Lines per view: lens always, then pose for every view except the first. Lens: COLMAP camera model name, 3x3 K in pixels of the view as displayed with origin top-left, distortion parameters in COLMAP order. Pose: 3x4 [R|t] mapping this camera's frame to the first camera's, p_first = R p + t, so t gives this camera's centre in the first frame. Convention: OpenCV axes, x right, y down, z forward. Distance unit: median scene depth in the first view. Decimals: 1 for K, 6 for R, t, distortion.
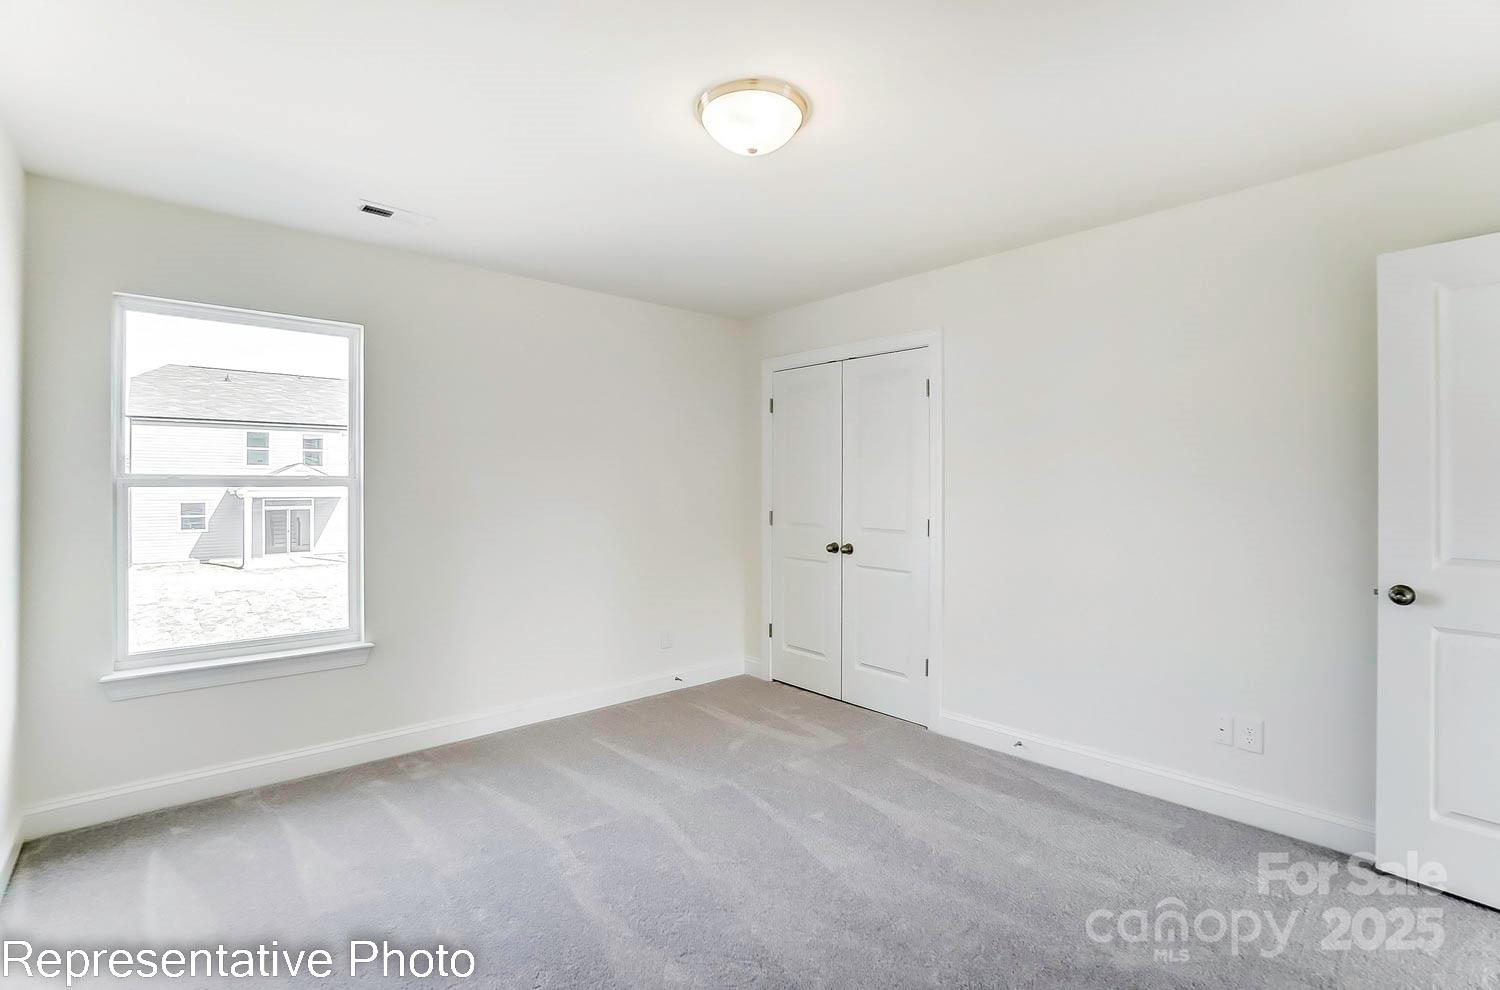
lens RADIAL K [[672.0, 0, 758.6], [0, 672.0, 490.8], [0, 0, 1]] dist [-0.034150, 0.000262]
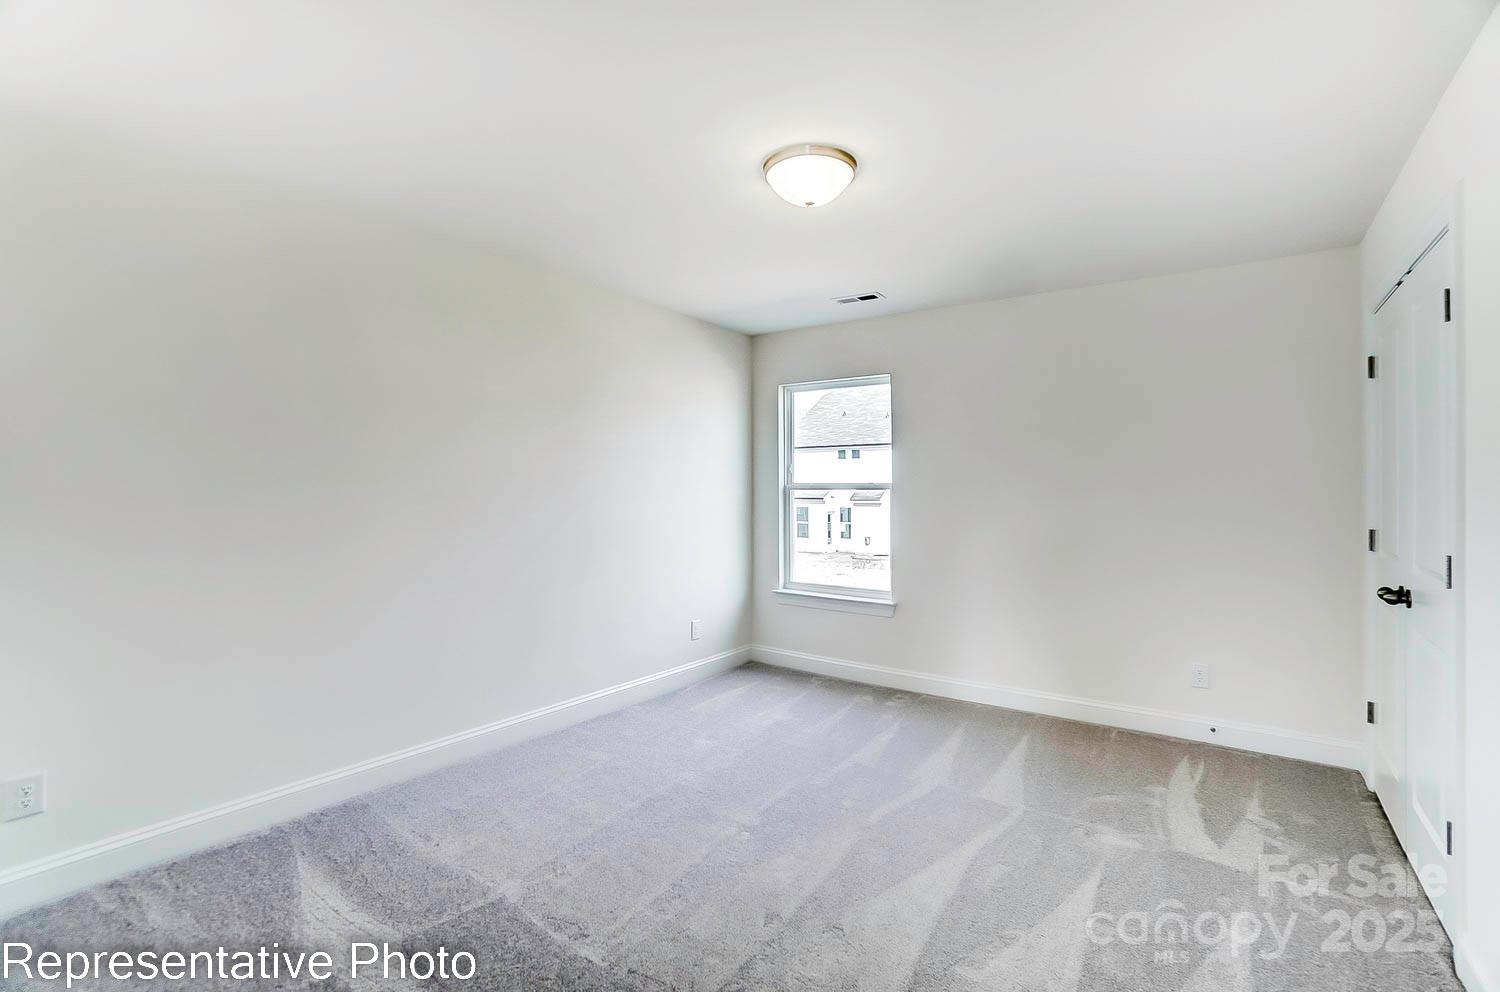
lens RADIAL K [[672.0, 0, 758.6], [0, 672.0, 491.8], [0, 0, 1]] dist [-0.034150, 0.000262]
pose [[0.227061, 0.005300, -0.973866, 0.744470], [-0.009202, 0.999952, 0.003296, -0.004167], [0.973837, 0.008213, 0.227099, 0.418622]]
